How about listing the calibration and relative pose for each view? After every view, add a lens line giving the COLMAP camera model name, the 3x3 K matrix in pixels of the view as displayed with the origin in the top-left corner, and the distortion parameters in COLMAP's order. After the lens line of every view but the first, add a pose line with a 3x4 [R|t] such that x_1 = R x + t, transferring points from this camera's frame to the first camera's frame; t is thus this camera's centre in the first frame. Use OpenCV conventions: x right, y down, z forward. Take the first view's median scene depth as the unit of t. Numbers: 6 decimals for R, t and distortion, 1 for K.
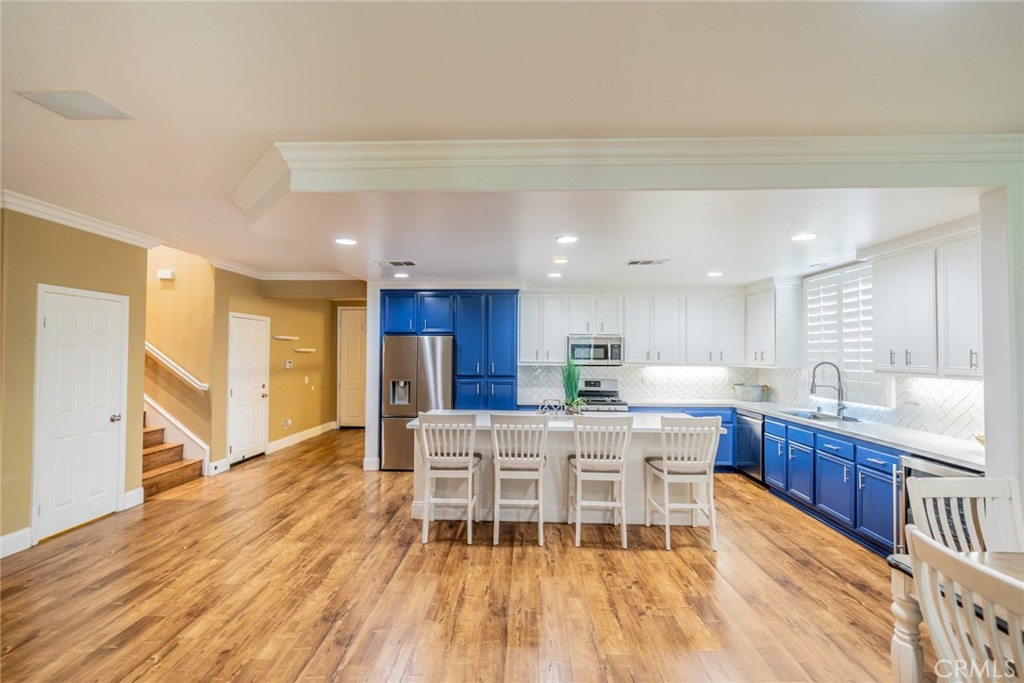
lens RADIAL K [[449.5, 0, 510.0], [0, 449.5, 344.6], [0, 0, 1]] dist [-0.000205, 0.000015]
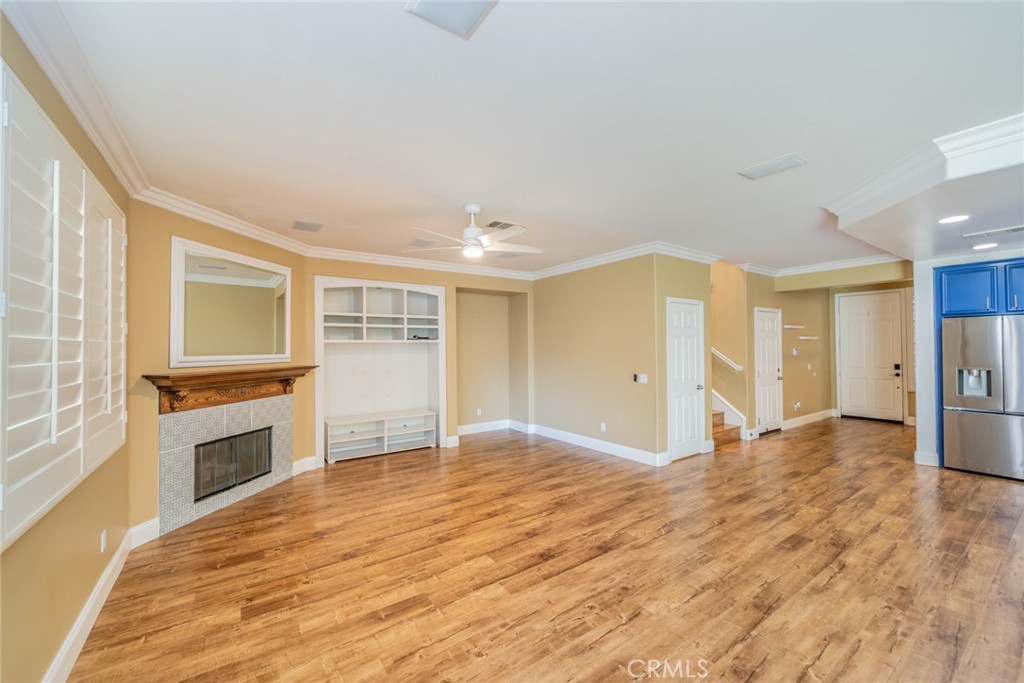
lens RADIAL K [[403.4, 0, 507.0], [0, 403.4, 343.8], [0, 0, 1]] dist [-0.001630, -0.000353]
pose [[0.598551, -0.013981, -0.800963, -0.187721], [0.027014, 0.999631, 0.002739, 0.005941], [0.800629, -0.023277, 0.598708, -0.209726]]
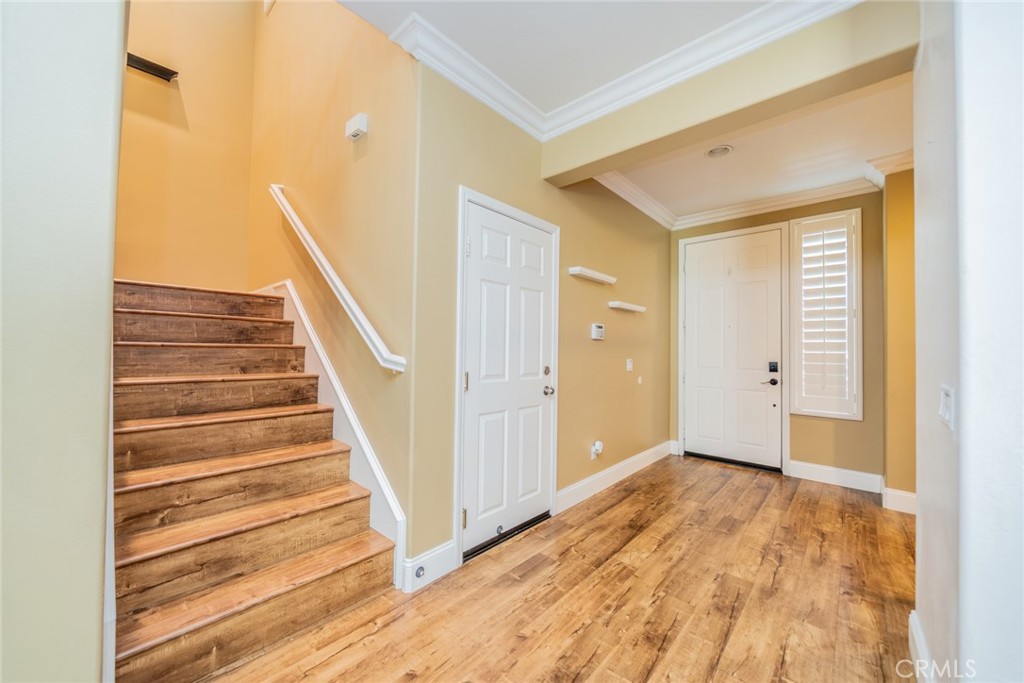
lens RADIAL K [[373.2, 0, 509.7], [0, 373.2, 340.6], [0, 0, 1]] dist [-0.002057, -0.000009]
pose [[0.759709, -0.002143, -0.650260, -0.427748], [-0.001004, 0.999990, -0.004468, 0.082485], [0.650263, 0.004047, 0.759698, 0.896642]]
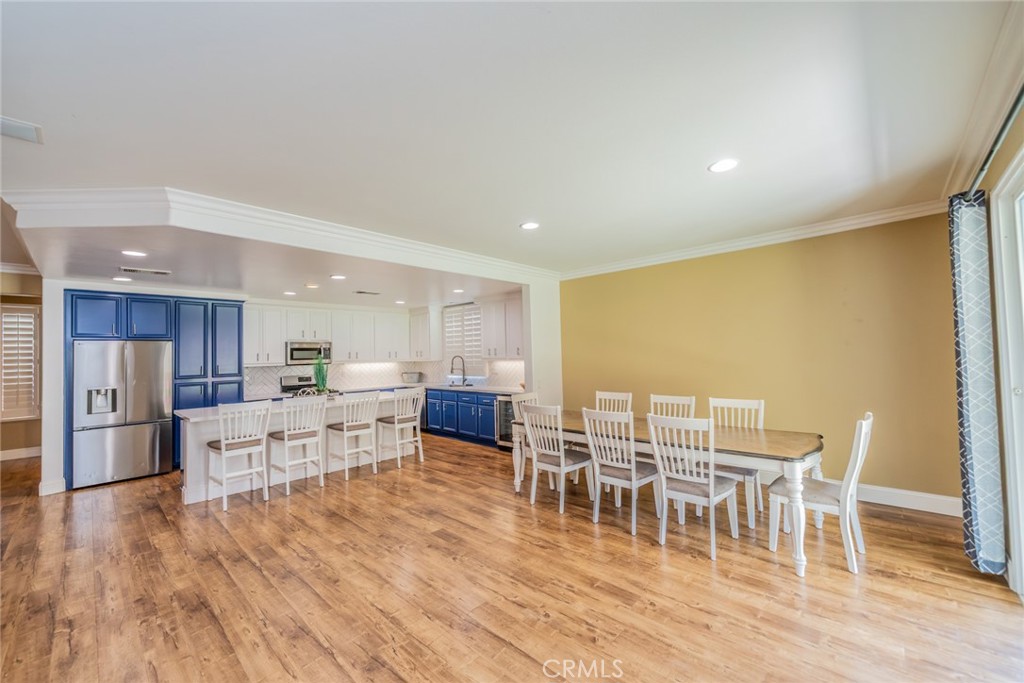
lens RADIAL K [[403.4, 0, 513.9], [0, 403.4, 338.5], [0, 0, 1]] dist [-0.001630, -0.000353]
pose [[0.650028, 0.007398, 0.759874, -0.378352], [0.012515, 0.999713, -0.020439, 0.004727], [-0.759807, 0.022796, 0.649749, -0.233865]]
